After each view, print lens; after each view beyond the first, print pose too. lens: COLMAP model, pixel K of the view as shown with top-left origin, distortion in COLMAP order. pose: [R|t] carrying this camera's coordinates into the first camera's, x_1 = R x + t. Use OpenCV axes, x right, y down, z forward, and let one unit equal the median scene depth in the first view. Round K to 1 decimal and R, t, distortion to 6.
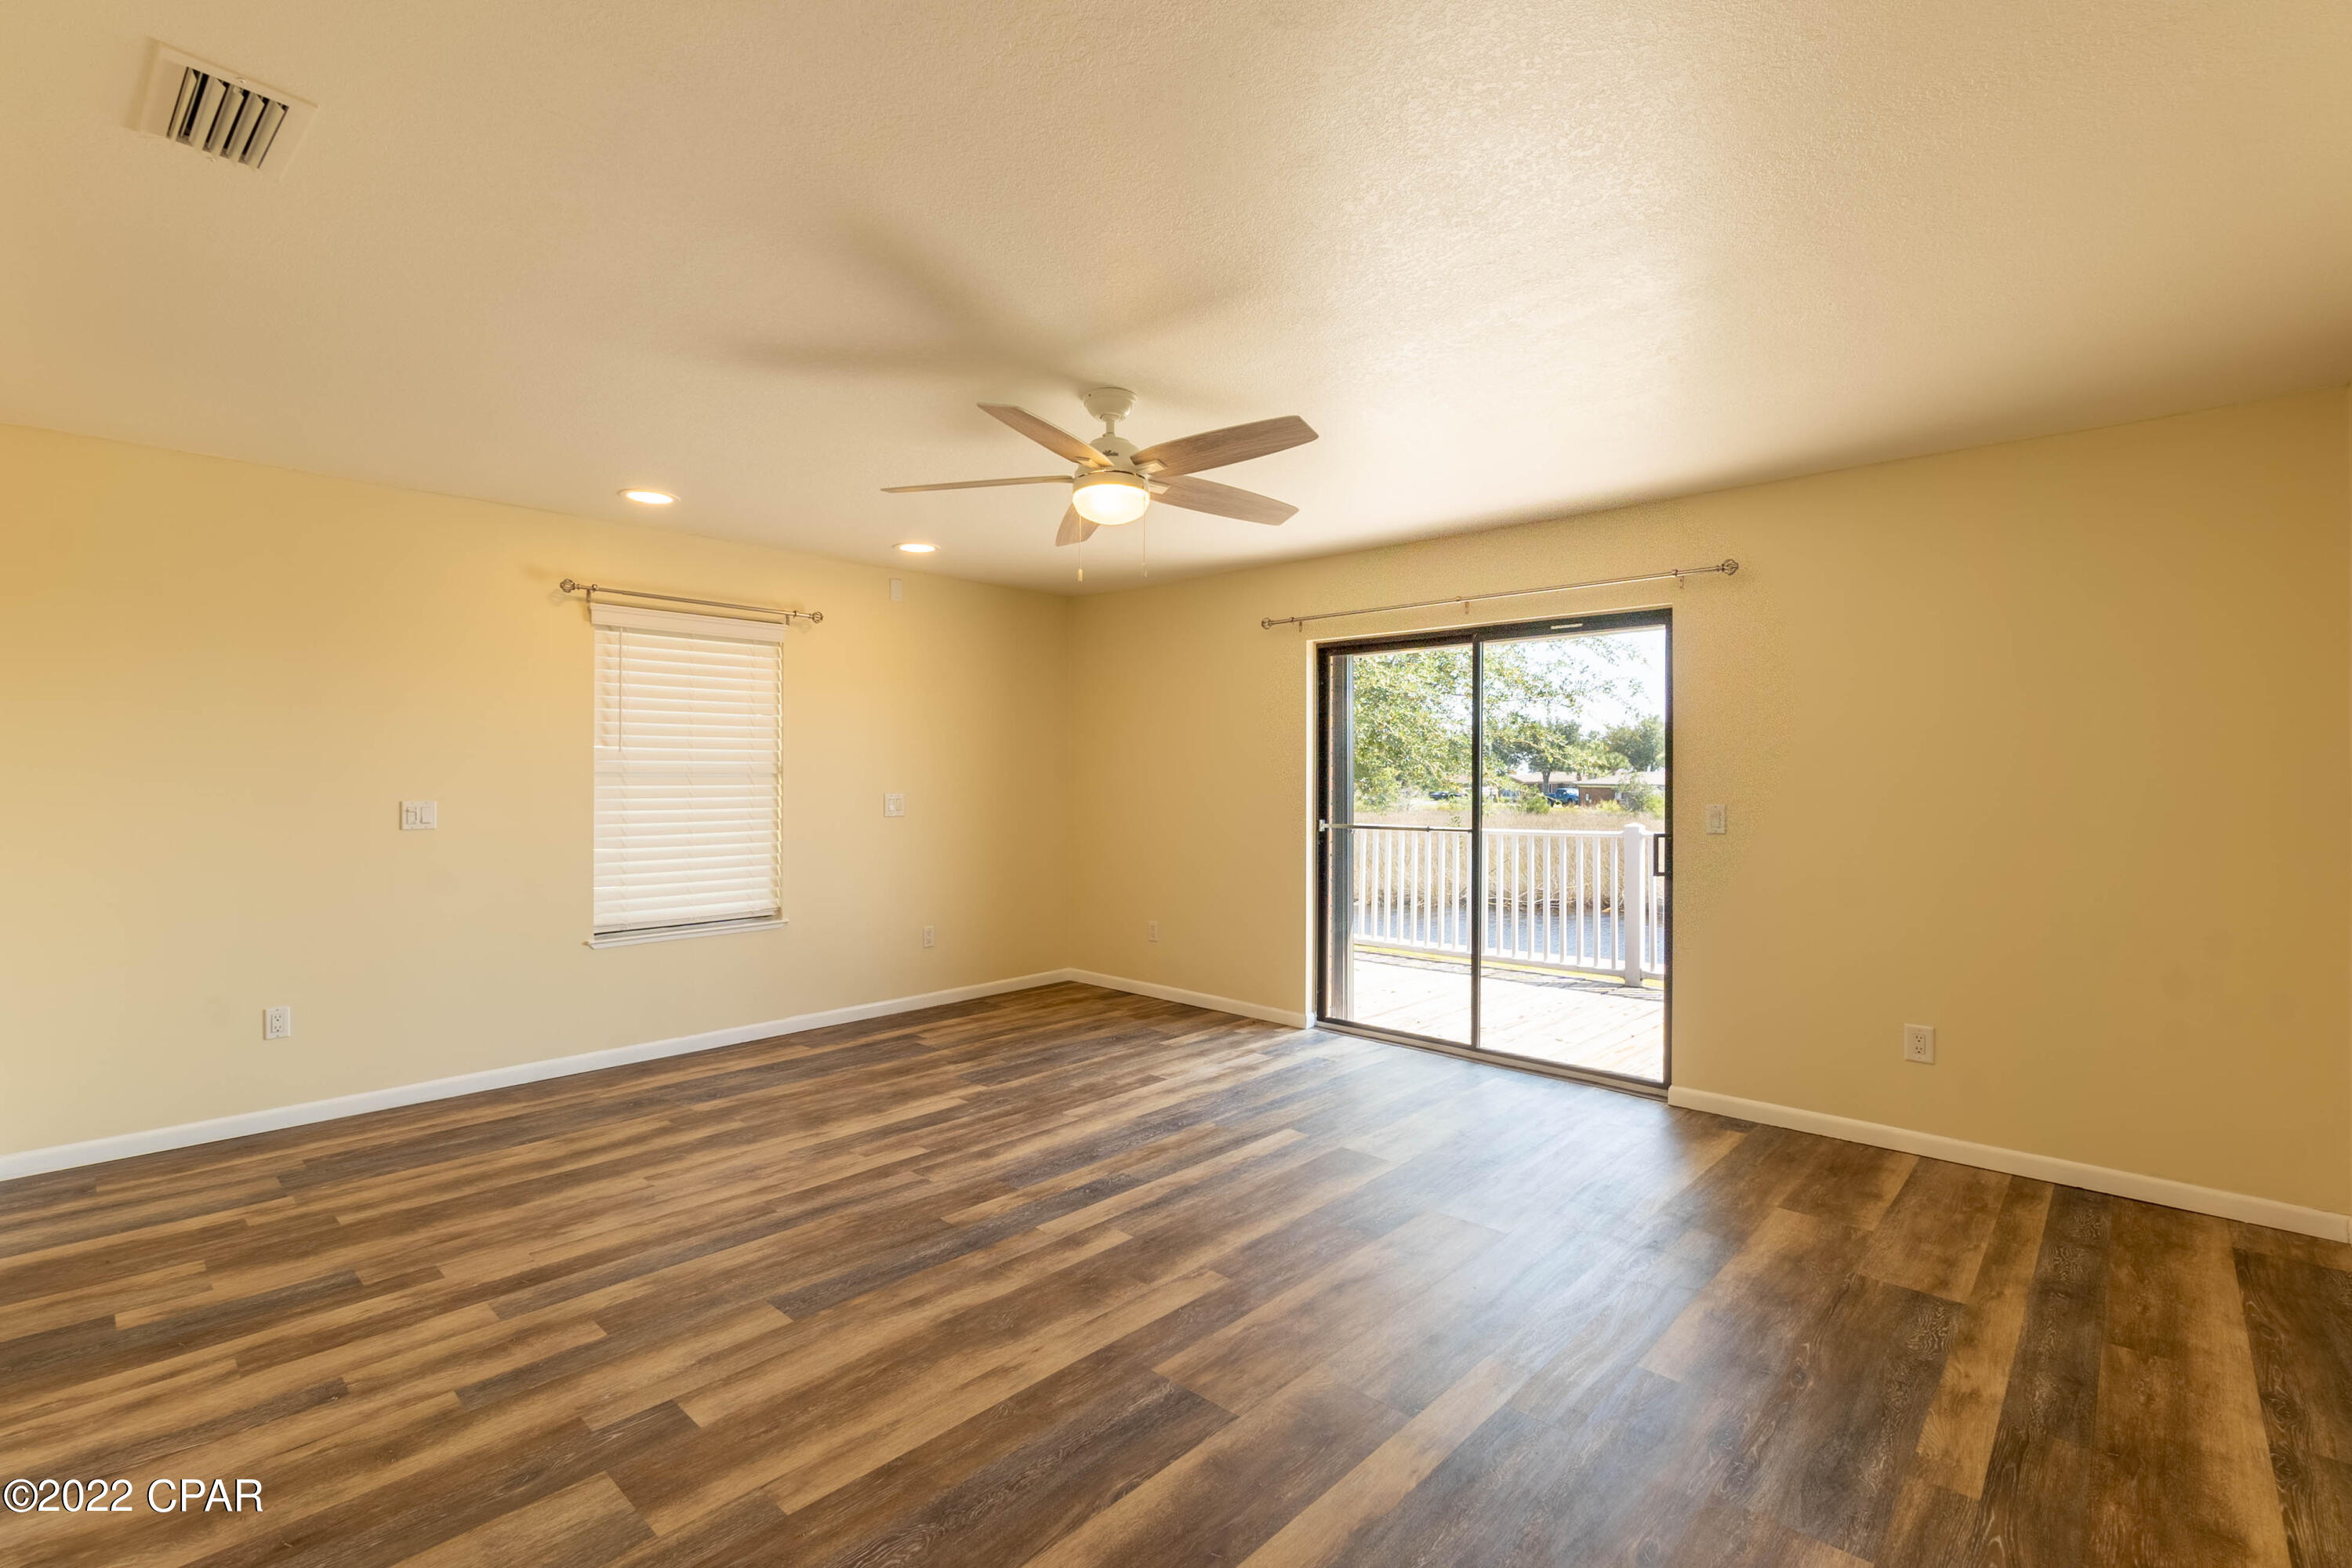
lens RADIAL K [[1043.5, 0, 1164.5], [0, 1043.5, 782.8], [0, 0, 1]] dist [-0.002549, 0.000231]
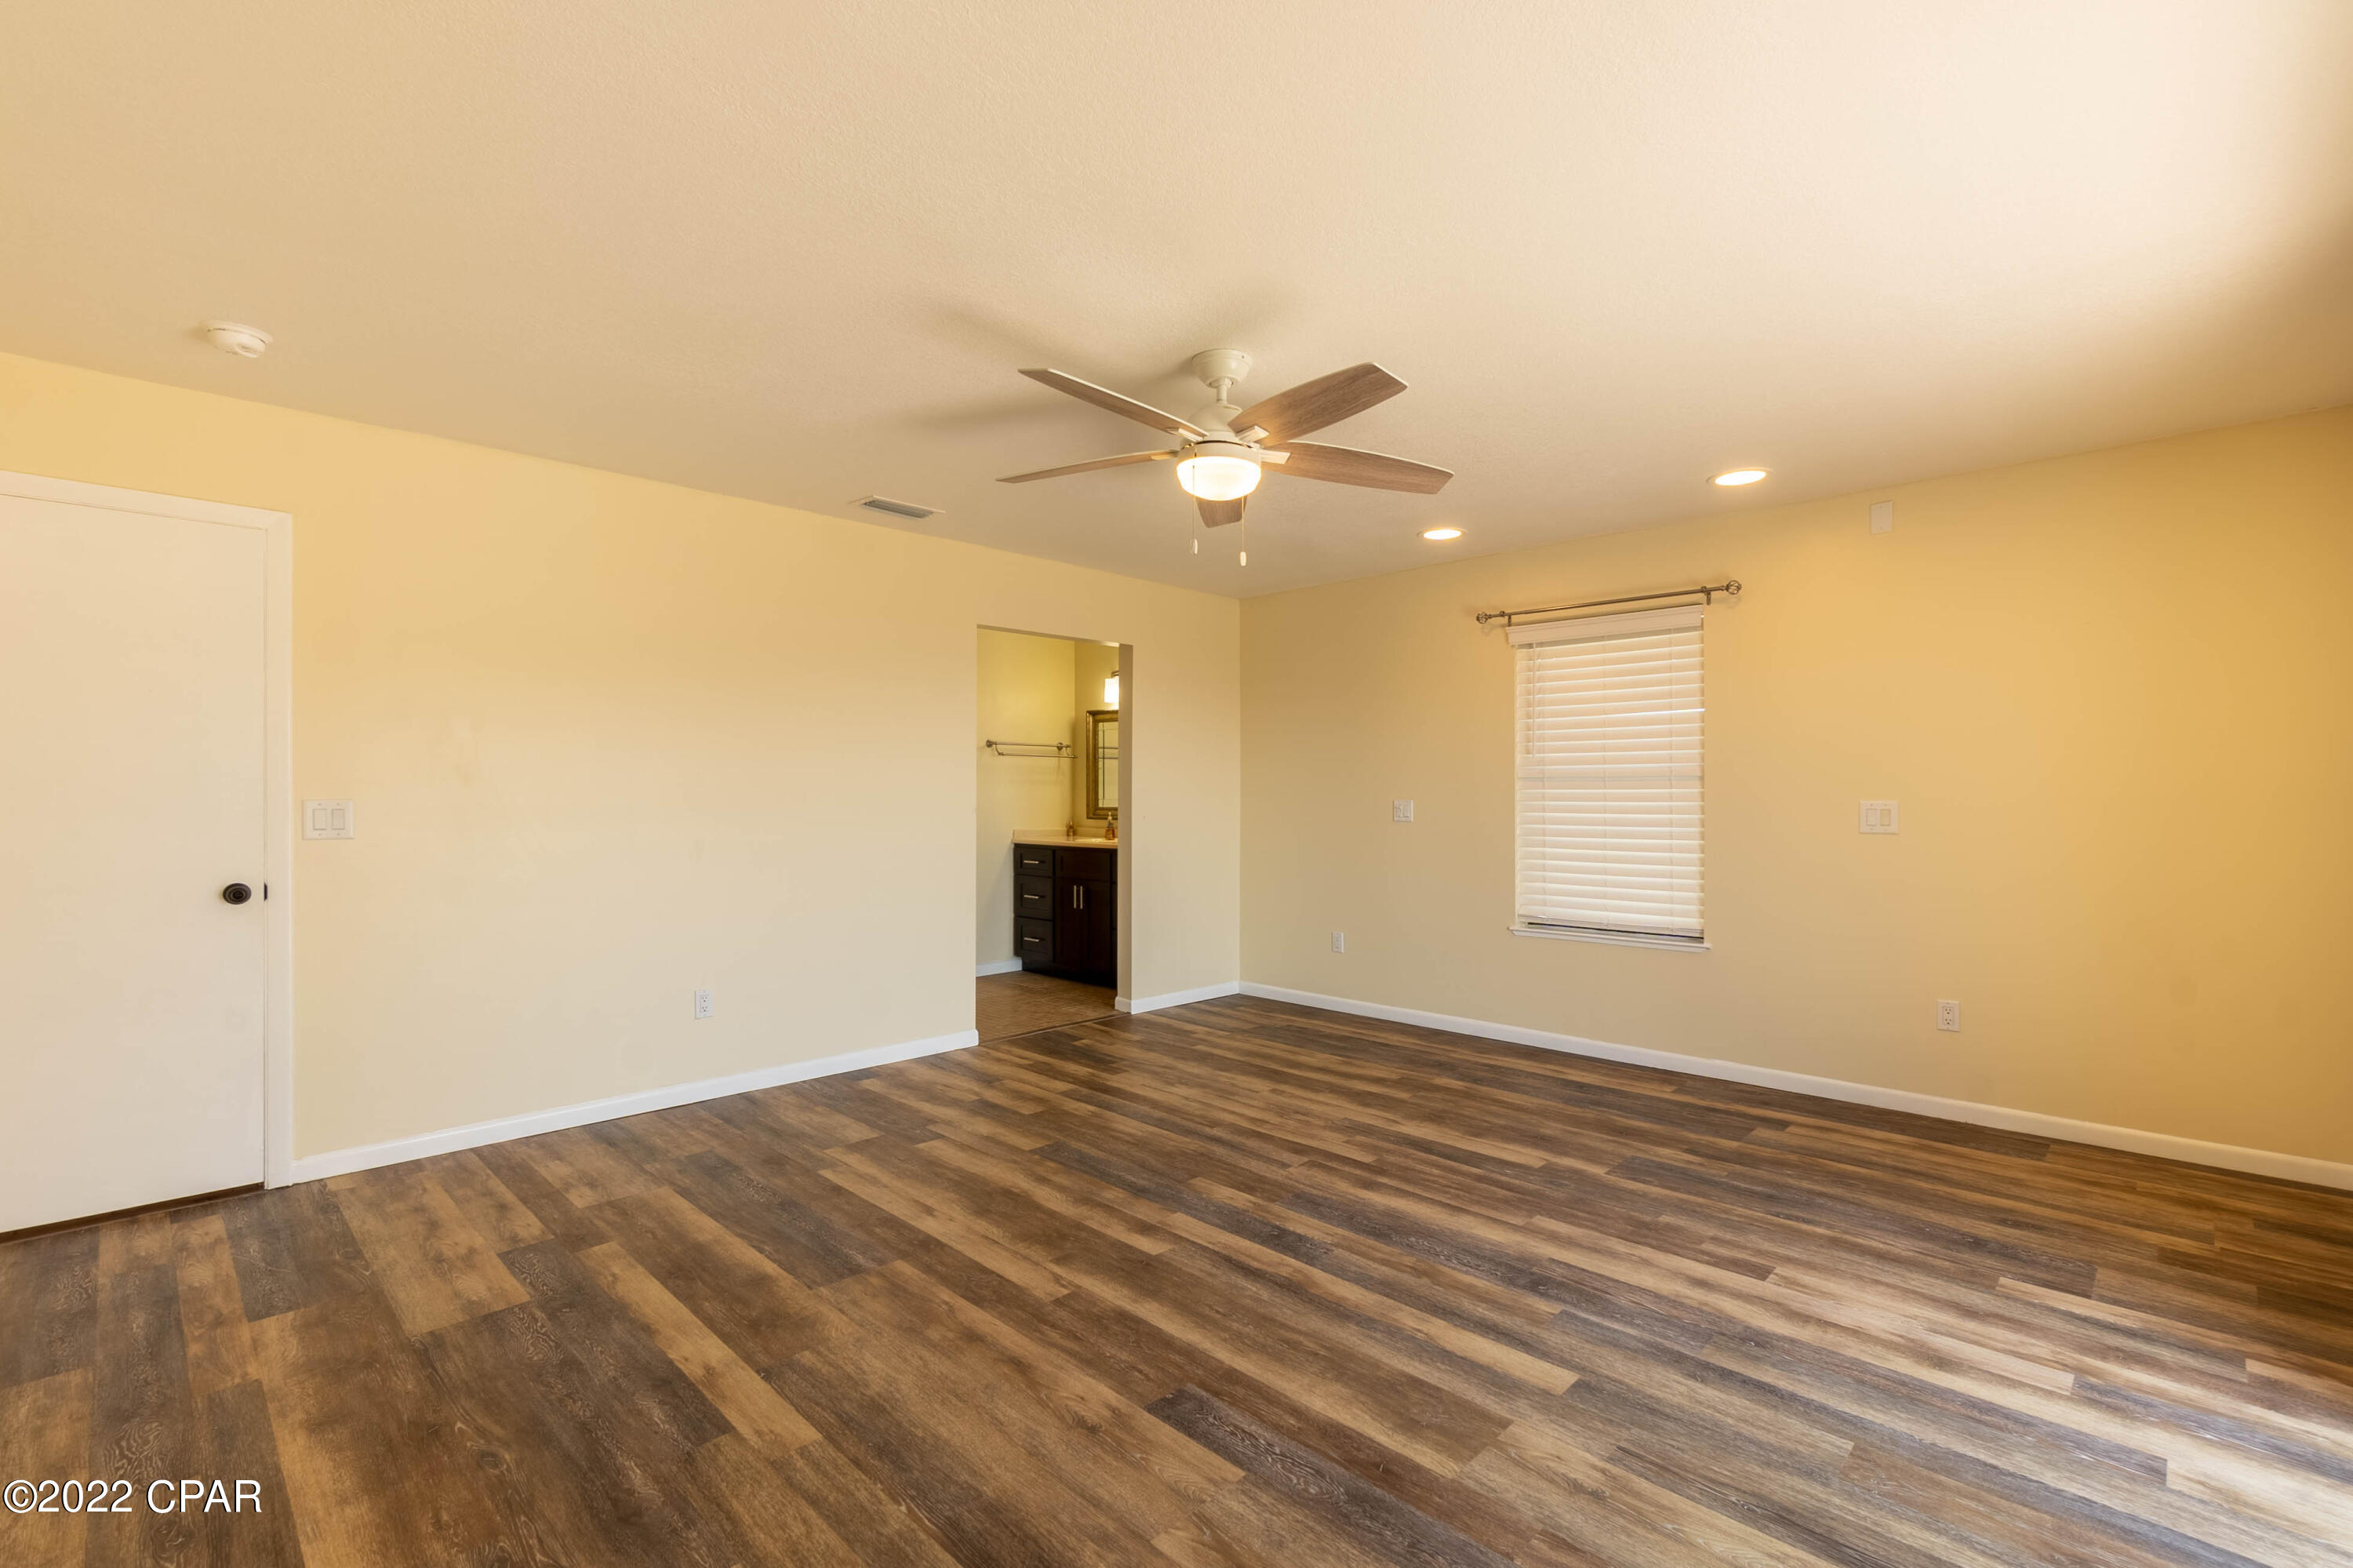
lens RADIAL K [[1044.0, 0, 1165.0], [0, 1044.0, 782.8], [0, 0, 1]] dist [-0.002549, 0.000231]
pose [[-0.024101, -0.008176, -0.999676, 0.746711], [-0.003577, 0.999961, -0.008092, 0.008585], [0.999703, 0.003381, -0.024129, 0.829244]]
